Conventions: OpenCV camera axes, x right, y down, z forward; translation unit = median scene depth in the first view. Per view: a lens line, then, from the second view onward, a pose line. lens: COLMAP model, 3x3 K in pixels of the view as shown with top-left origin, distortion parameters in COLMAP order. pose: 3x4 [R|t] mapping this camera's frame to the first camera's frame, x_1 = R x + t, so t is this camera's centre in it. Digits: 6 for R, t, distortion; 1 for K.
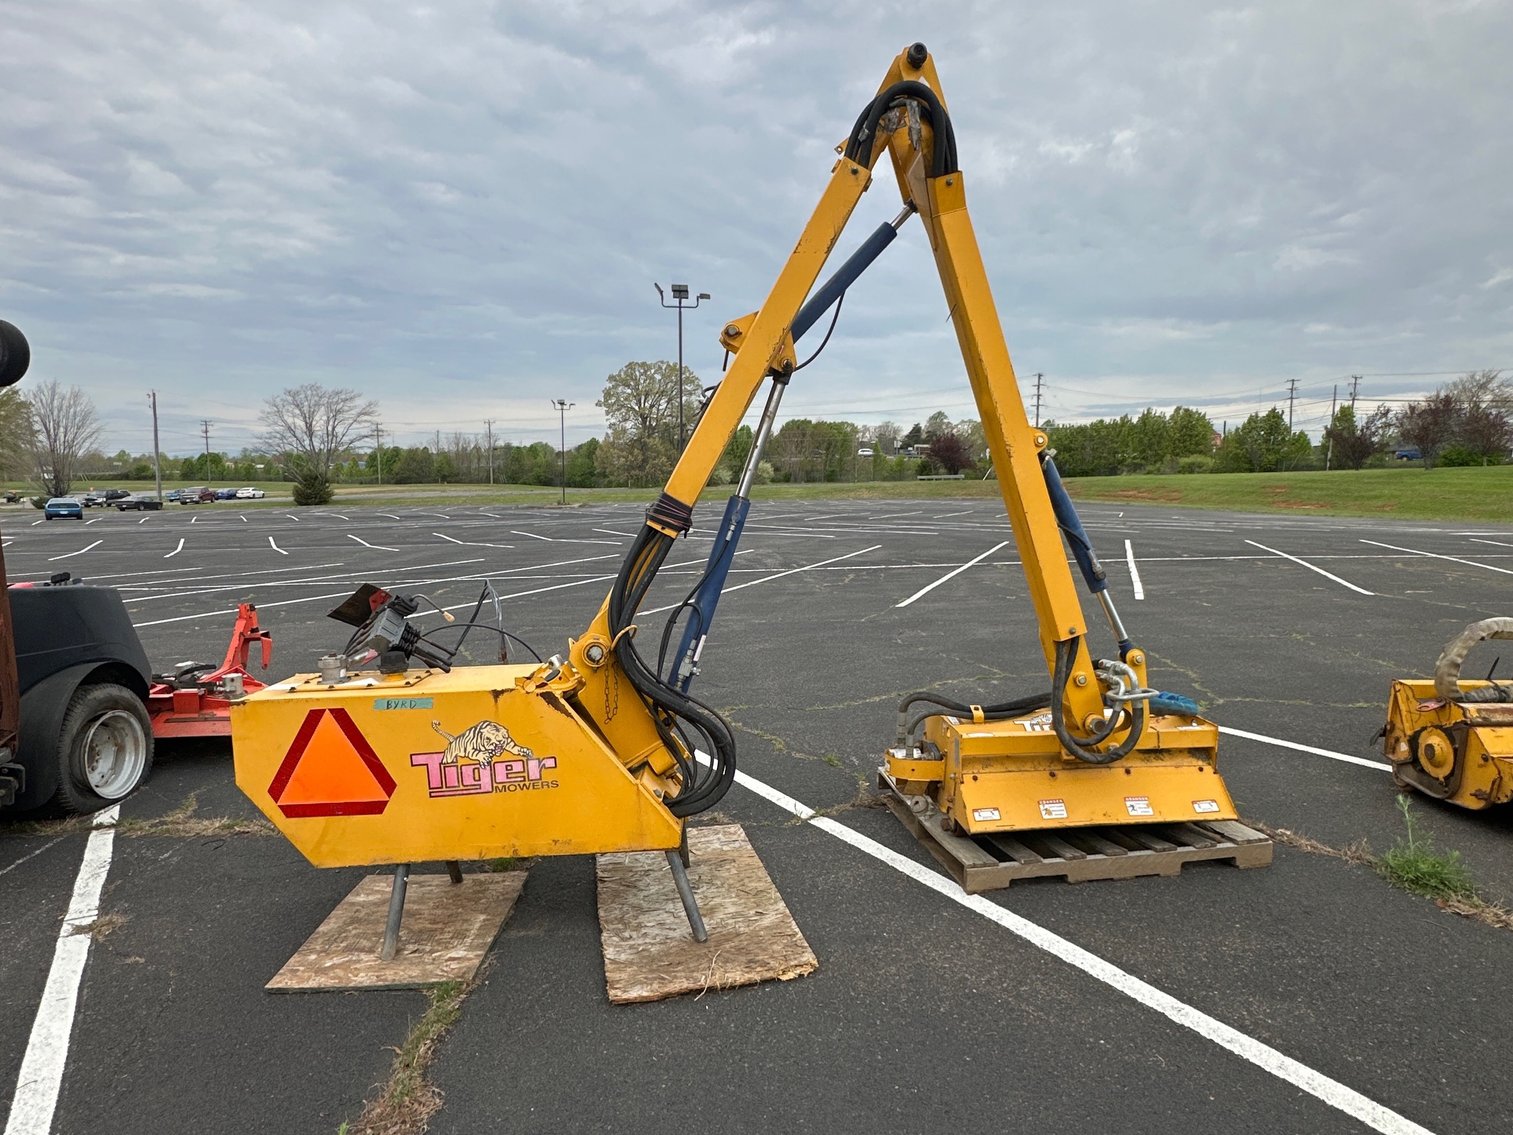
lens RADIAL K [[929.8, 0, 757.9], [0, 929.8, 563.7], [0, 0, 1]] dist [-0.003495, -0.001651]
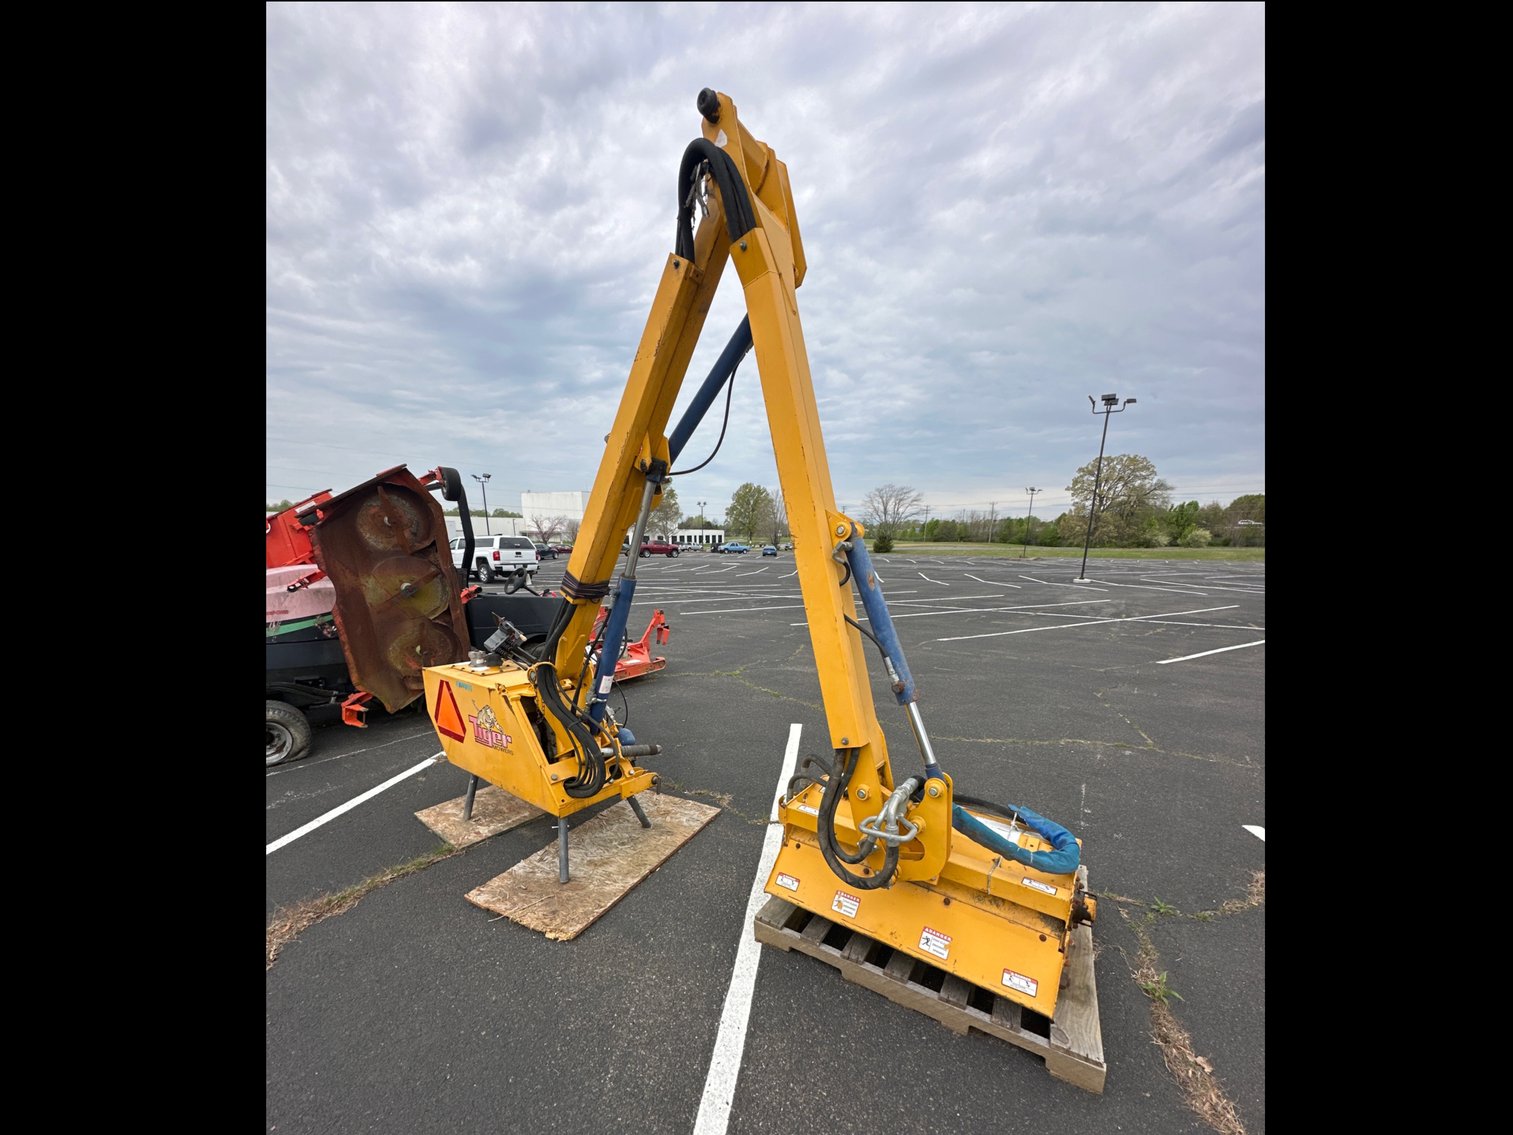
lens RADIAL K [[534.8, 0, 776.7], [0, 534.8, 651.5], [0, 0, 1]] dist [-0.008907, -0.000452]
pose [[0.756641, 0.148145, -0.636826, 0.112270], [-0.071106, 0.986860, 0.145088, -0.016193], [0.649953, -0.064497, 0.757233, 0.101220]]
